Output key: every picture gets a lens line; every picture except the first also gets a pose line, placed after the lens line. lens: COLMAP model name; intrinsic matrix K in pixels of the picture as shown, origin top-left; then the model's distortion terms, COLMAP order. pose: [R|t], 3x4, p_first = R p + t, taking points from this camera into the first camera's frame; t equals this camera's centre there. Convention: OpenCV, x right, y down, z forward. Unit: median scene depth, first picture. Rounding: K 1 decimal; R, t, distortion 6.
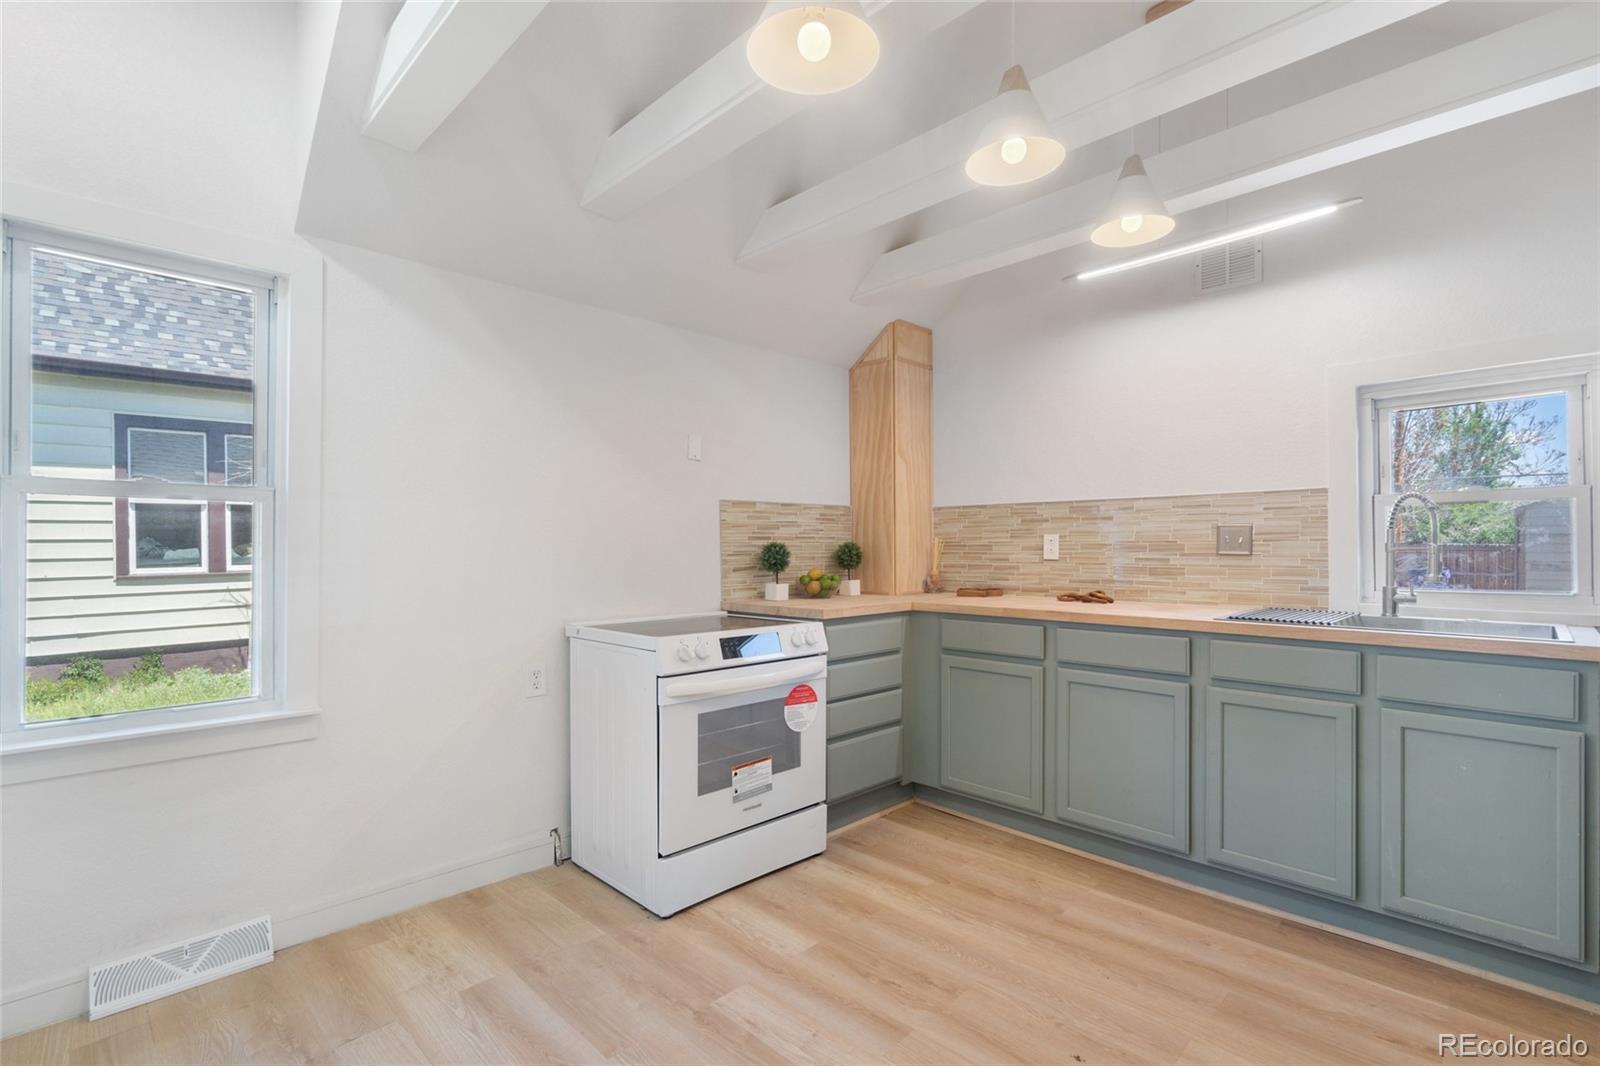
lens RADIAL K [[727.1, 0, 801.1], [0, 727.1, 542.8], [0, 0, 1]] dist [-0.006846, 0.001925]
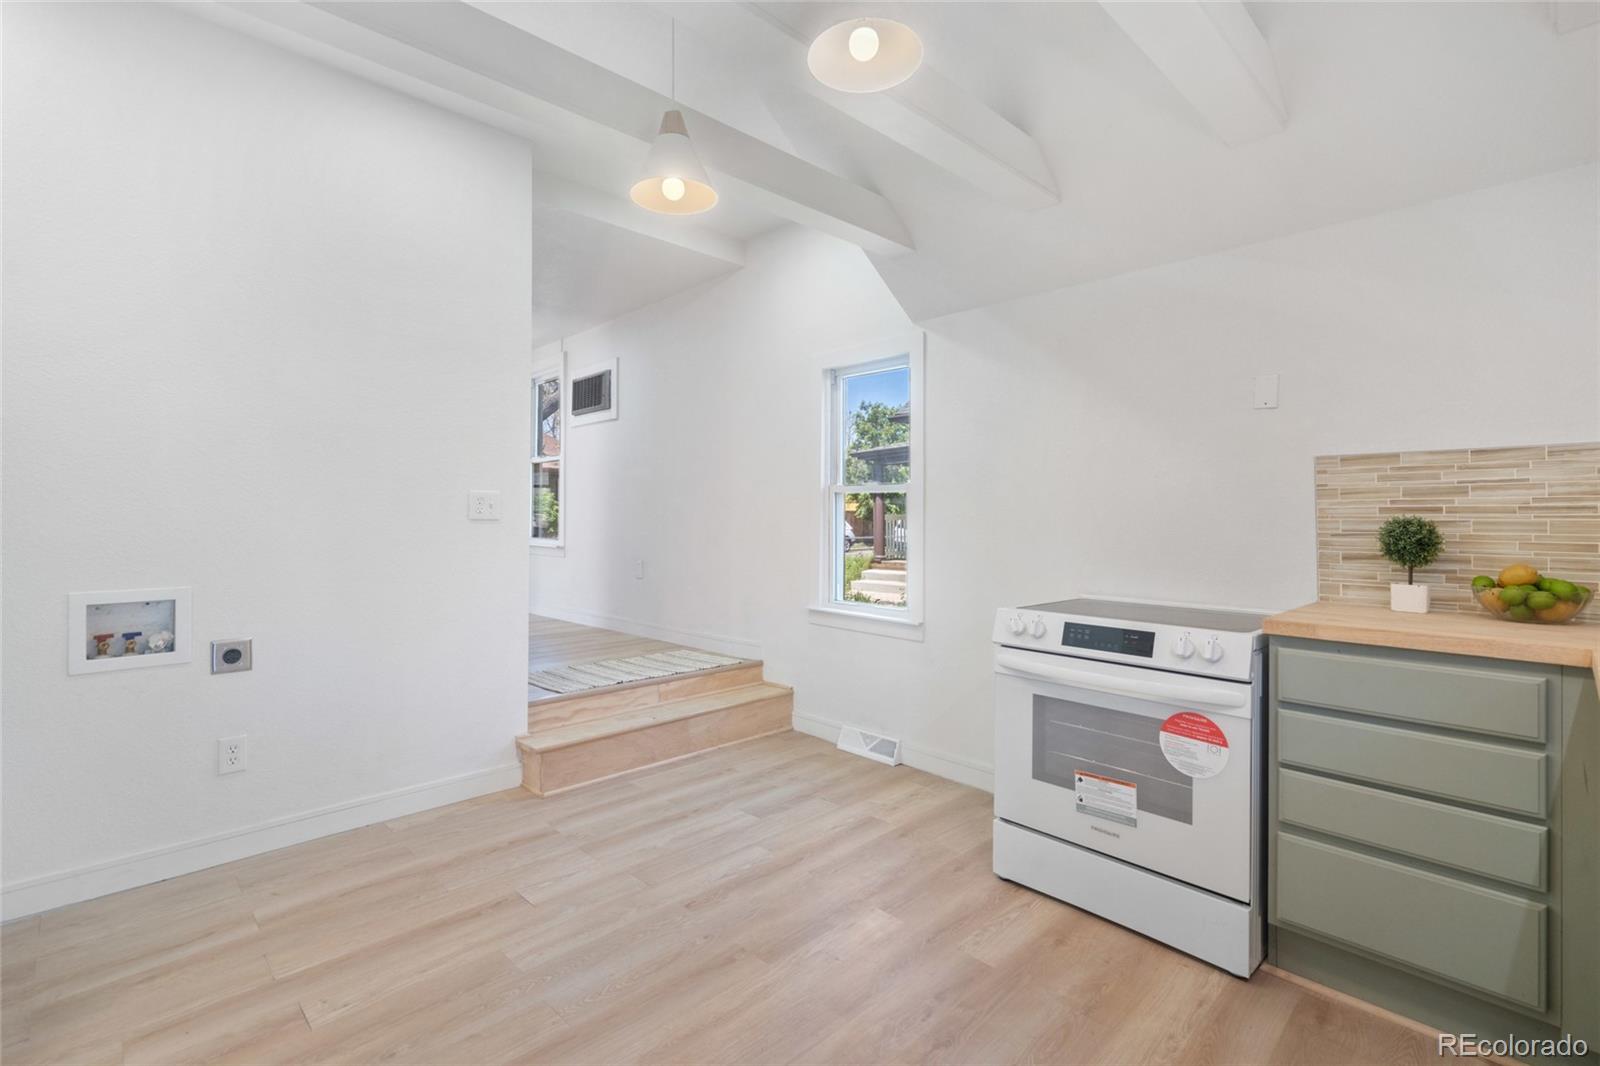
lens RADIAL K [[727.1, 0, 798.6], [0, 727.1, 509.9], [0, 0, 1]] dist [-0.006846, 0.001925]
pose [[-0.020058, -0.006879, -0.999775, 0.648395], [-0.001334, 0.999976, -0.006854, -0.001714], [0.999798, 0.001197, -0.020067, 0.549496]]
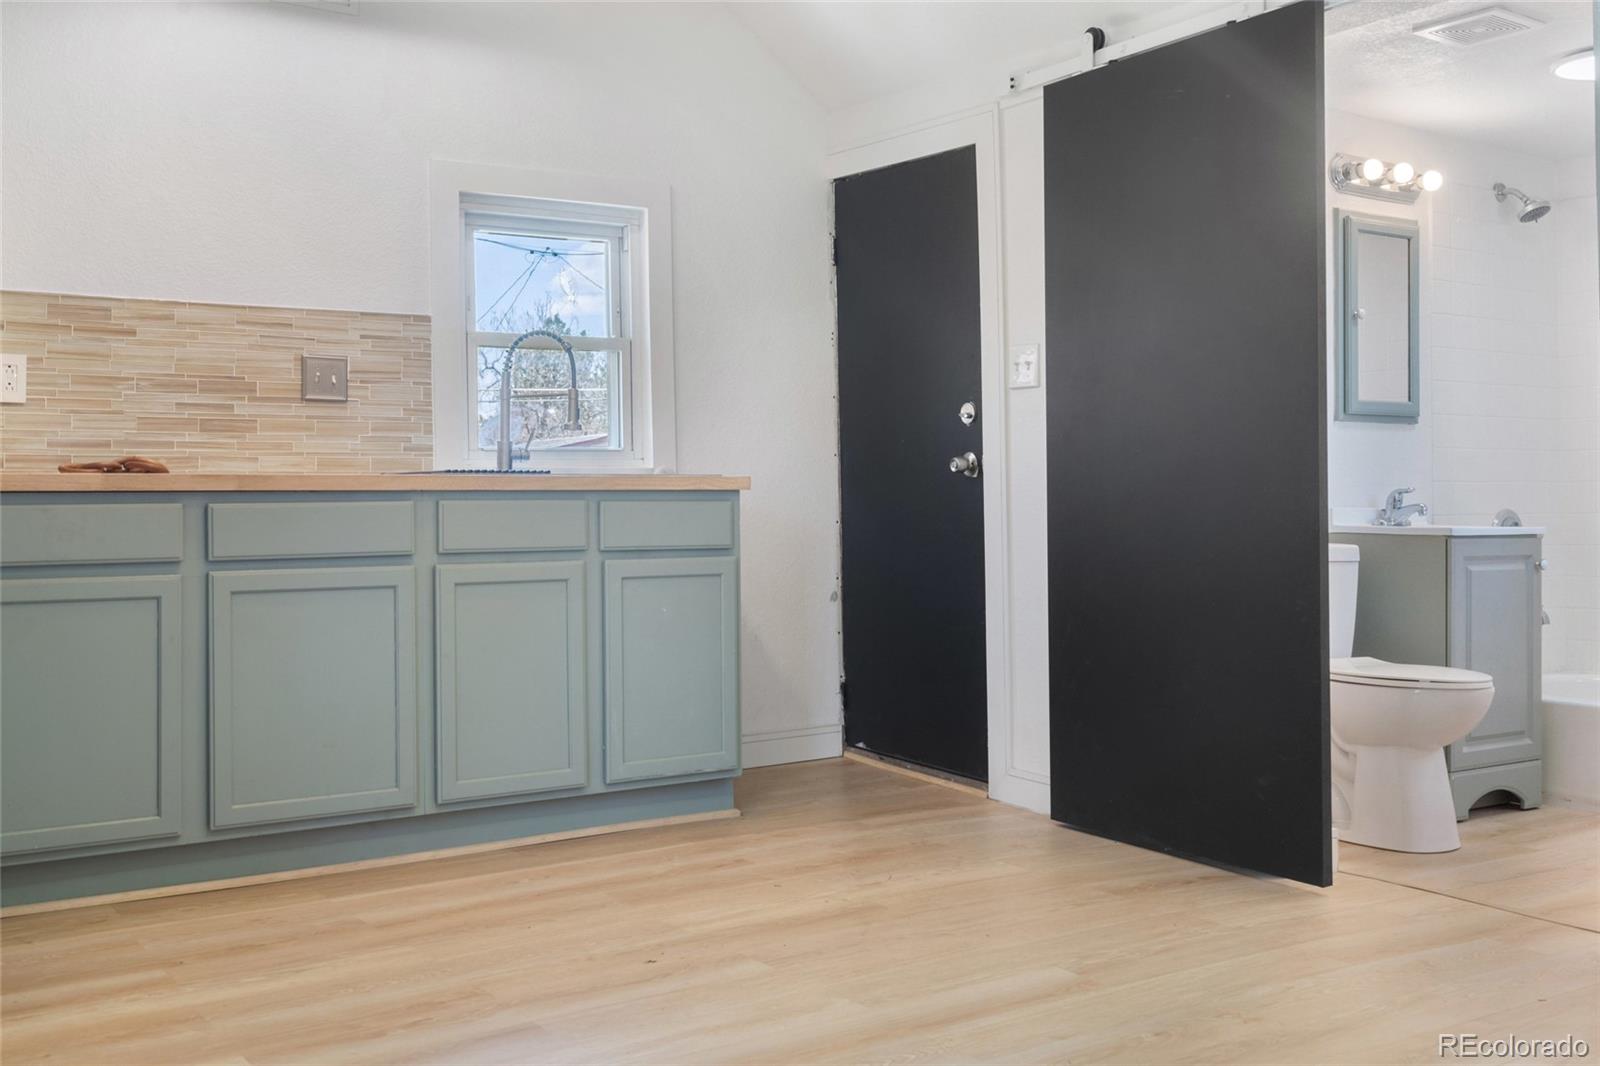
lens RADIAL K [[1588.1, 0, 791.2], [0, 1588.1, 463.4], [0, 0, 1]] dist [0.007981, 0.000000]
pose [[0.188065, 0.025938, 0.981814, -0.737014], [0.003962, 0.999623, -0.027167, 0.110808], [-0.982149, 0.008999, 0.187891, 0.275435]]
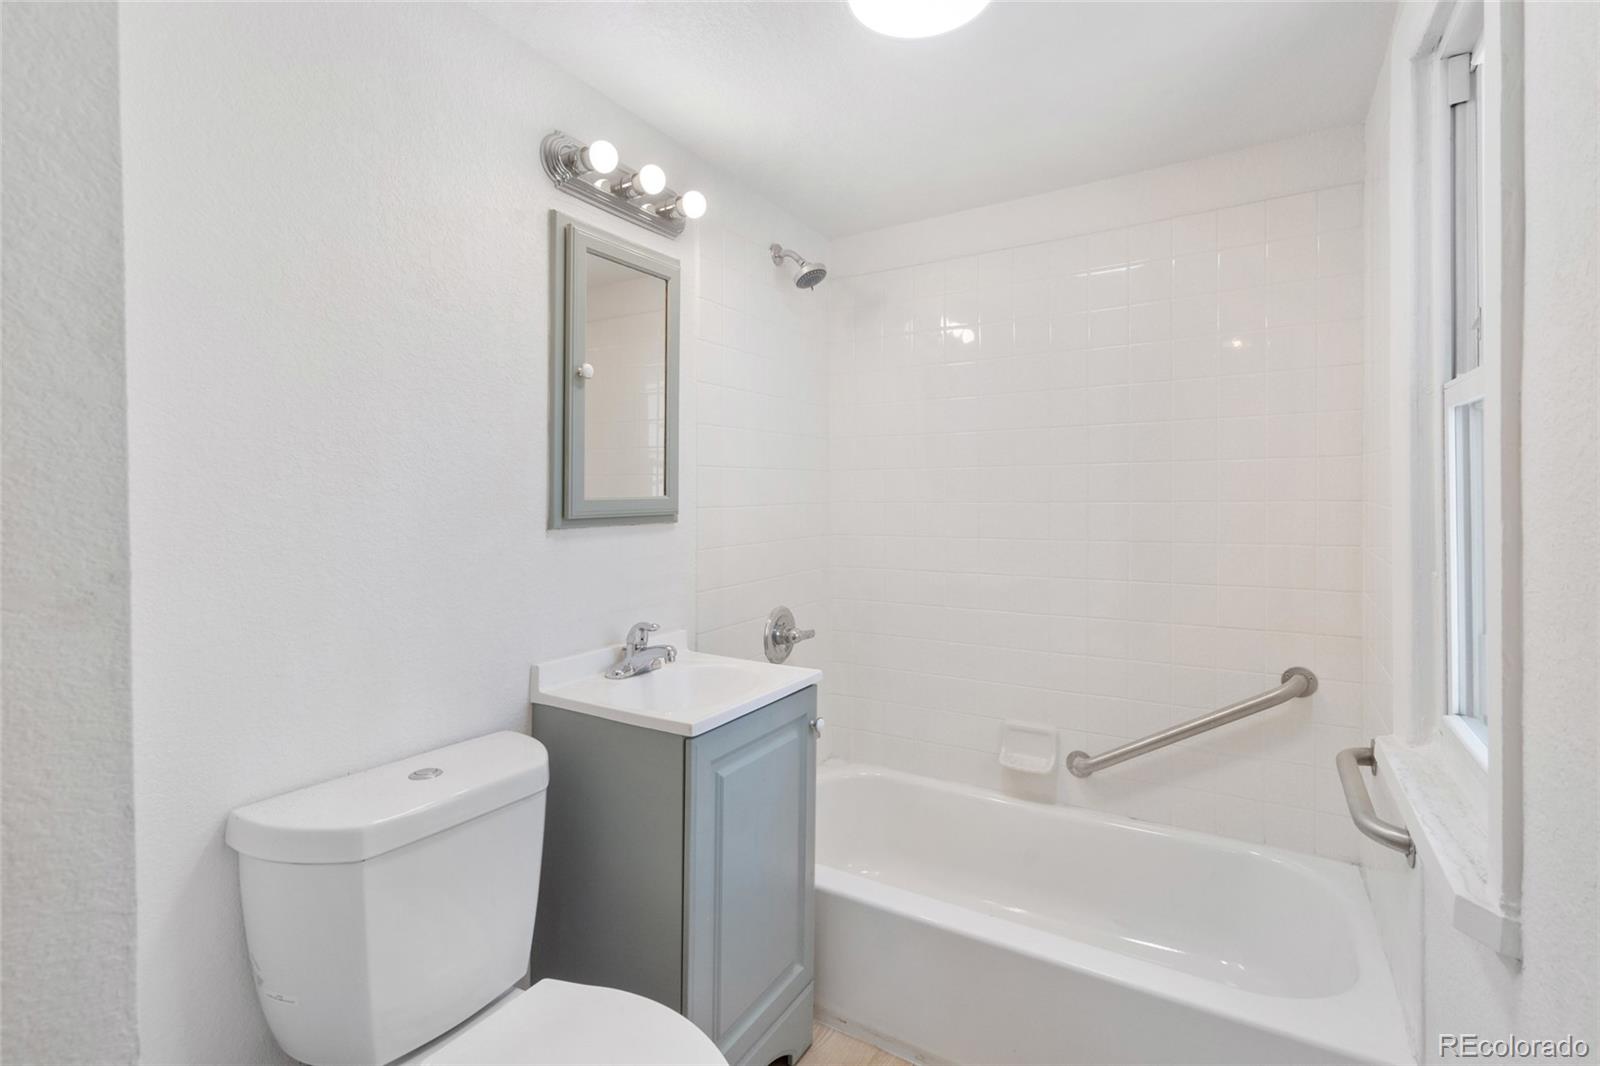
lens RADIAL K [[727.1, 0, 832.5], [0, 727.1, 484.6], [0, 0, 1]] dist [-0.006846, 0.001925]
pose [[-0.291718, 0.004218, 0.956495, 0.392917], [-0.006621, 0.999957, -0.006429, -0.000124], [-0.956481, -0.008208, -0.291678, 0.000253]]
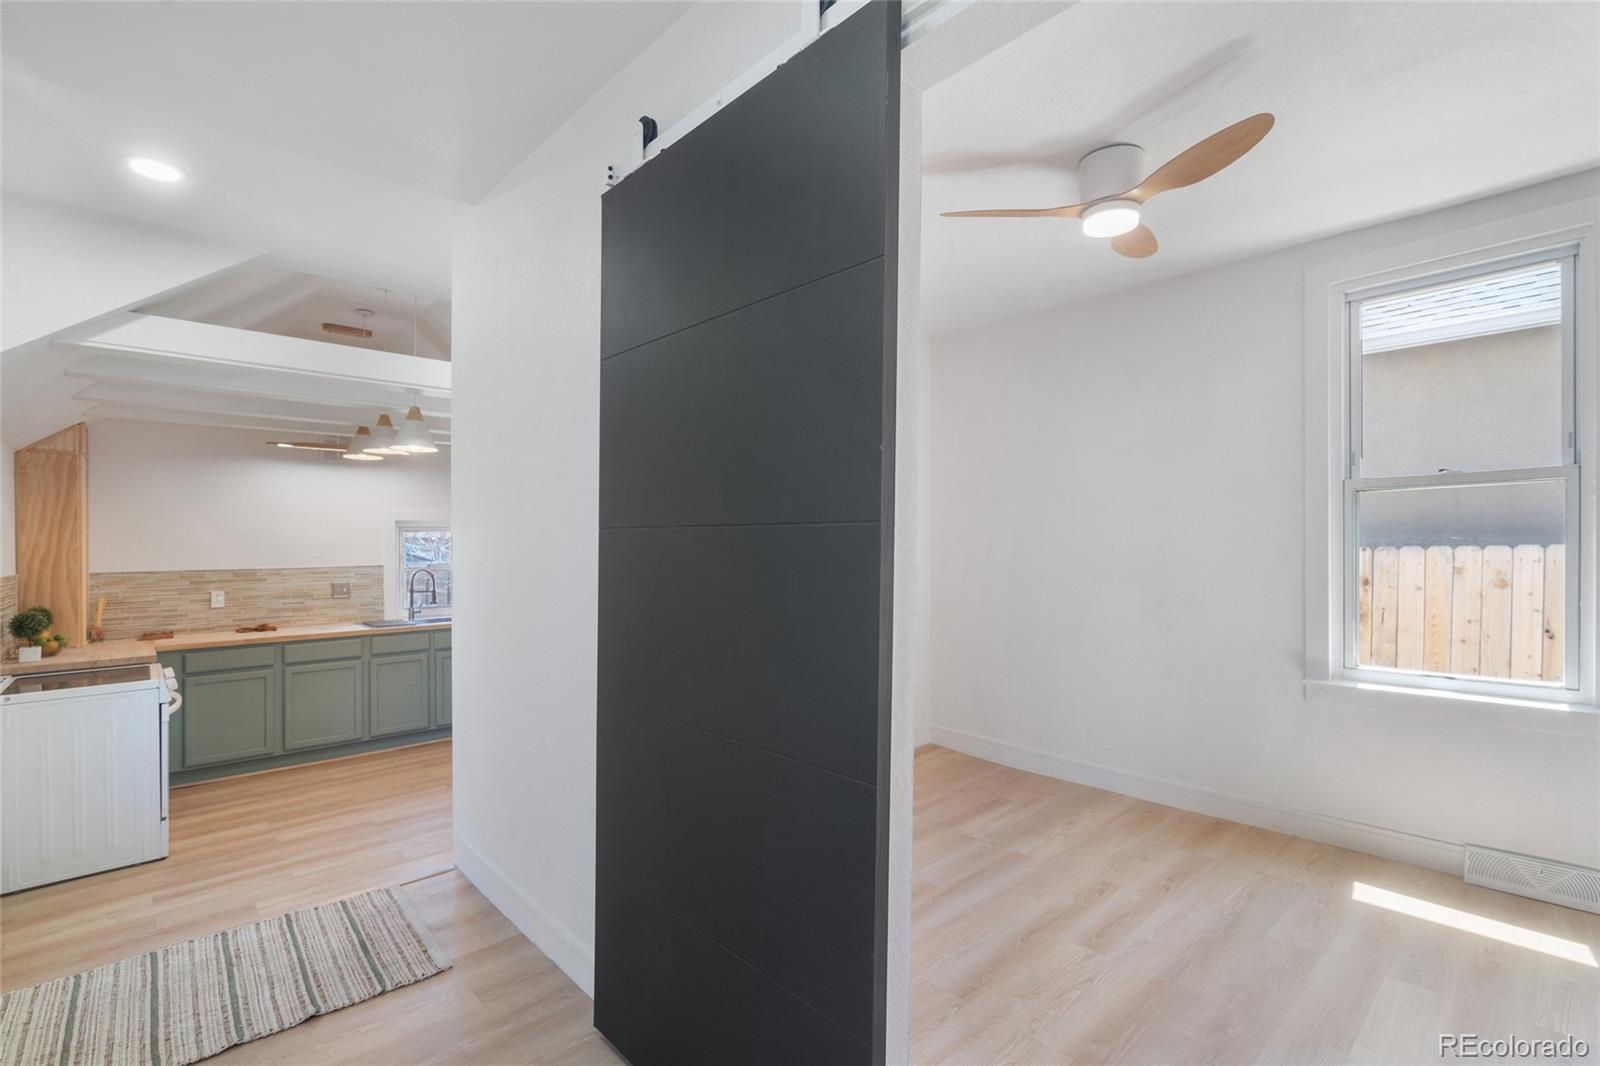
lens RADIAL K [[727.1, 0, 796.9], [0, 727.1, 533.4], [0, 0, 1]] dist [-0.006846, 0.001925]
pose [[0.039373, 0.020838, 0.999007, -1.275364], [0.008886, 0.999736, -0.021203, -0.100966], [-0.999185, 0.009712, 0.039177, -0.314549]]
